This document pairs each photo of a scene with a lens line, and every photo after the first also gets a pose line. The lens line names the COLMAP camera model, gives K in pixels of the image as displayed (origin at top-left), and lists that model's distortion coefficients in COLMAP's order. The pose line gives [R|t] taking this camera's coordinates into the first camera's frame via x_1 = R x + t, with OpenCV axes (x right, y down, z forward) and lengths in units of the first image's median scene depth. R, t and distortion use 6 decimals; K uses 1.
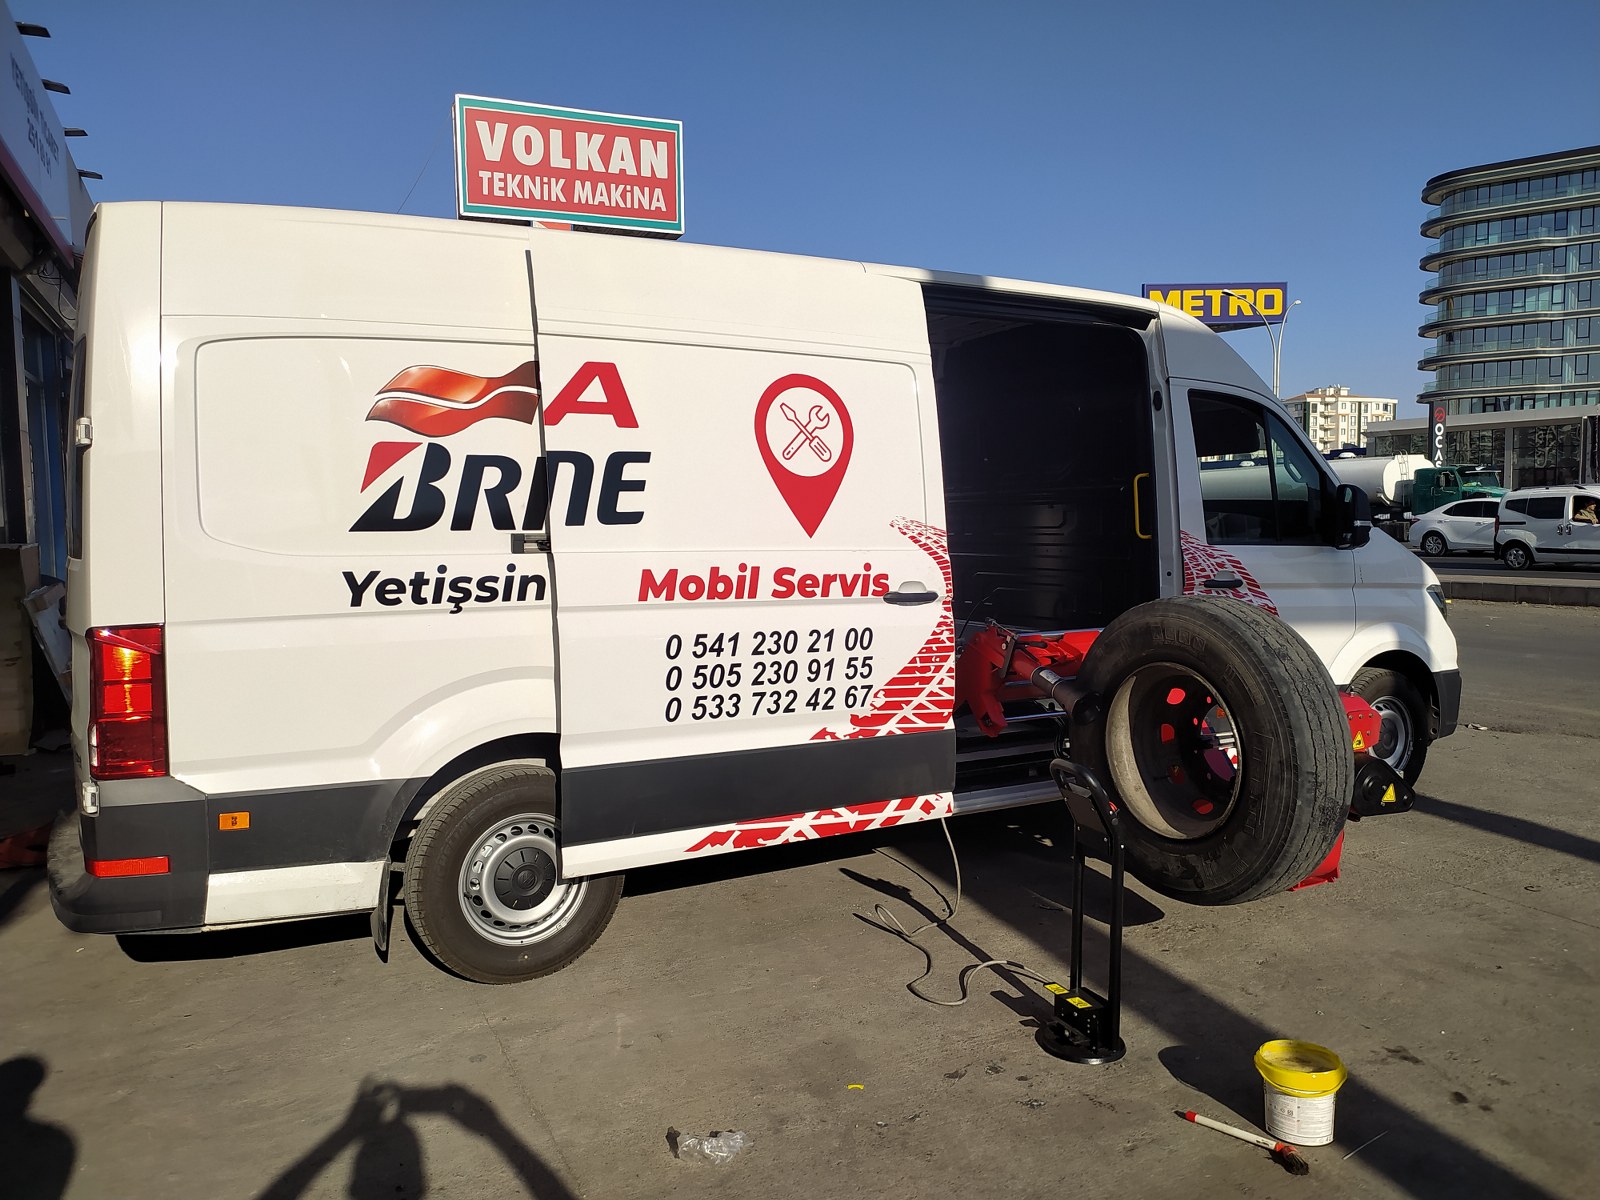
lens RADIAL K [[1207.6, 0, 792.0], [0, 1207.6, 590.2], [0, 0, 1]] dist [0.046466, -0.039945]
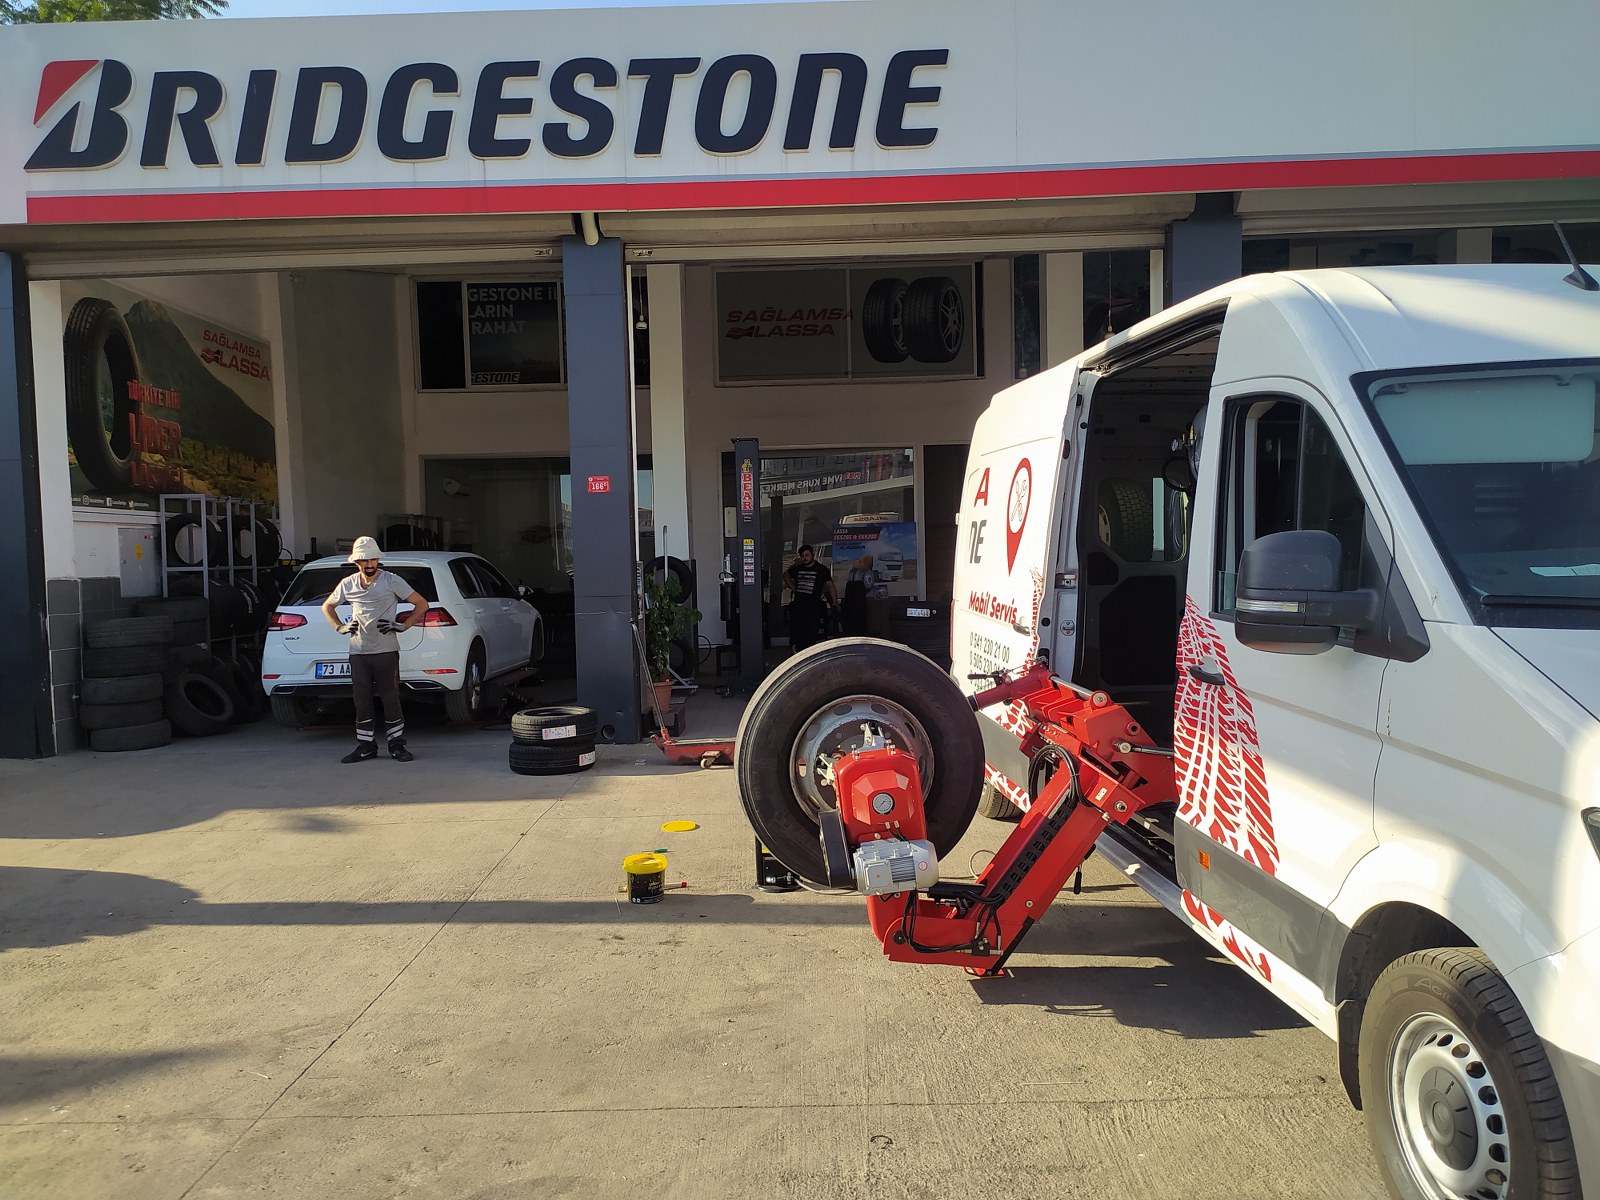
lens RADIAL K [[1207.6, 0, 800.9], [0, 1207.6, 606.0], [0, 0, 1]] dist [0.046466, -0.039945]
pose [[-0.433688, 0.065526, -0.898678, 1.361102], [-0.031758, 0.995621, 0.087921, -0.124600], [0.900503, 0.066671, -0.429708, 1.375785]]
